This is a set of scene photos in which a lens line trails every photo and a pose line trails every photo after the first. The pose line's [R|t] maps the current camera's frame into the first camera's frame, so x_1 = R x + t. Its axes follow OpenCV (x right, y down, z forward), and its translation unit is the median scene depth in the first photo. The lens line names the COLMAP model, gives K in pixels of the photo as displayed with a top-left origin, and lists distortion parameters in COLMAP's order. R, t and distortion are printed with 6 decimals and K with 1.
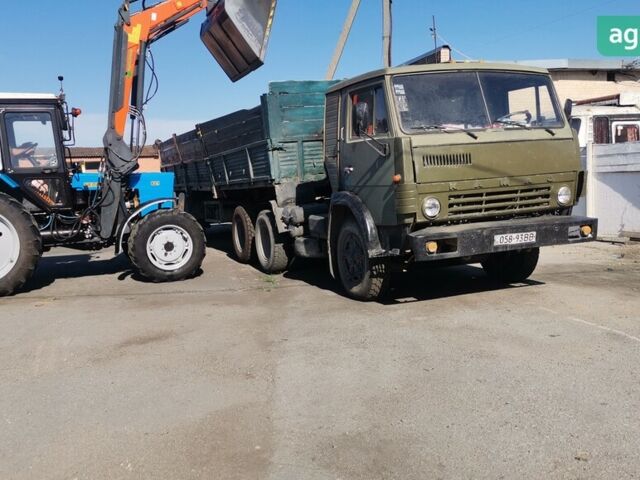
lens RADIAL K [[641.8, 0, 320.0], [0, 641.8, 240.0], [0, 0, 1]] dist [0.028305, 0.017786]
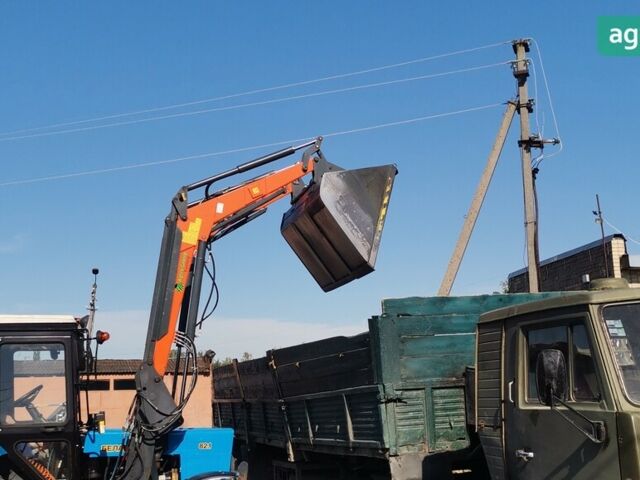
lens RADIAL K [[818.3, 0, 300.9], [0, 818.3, 240.8], [0, 0, 1]] dist [0.002561, 0.069703]
pose [[0.991229, 0.000206, -0.132155, -0.049961], [-0.035074, 0.964547, -0.261571, -0.077571], [0.127416, 0.263912, 0.956094, 0.160452]]
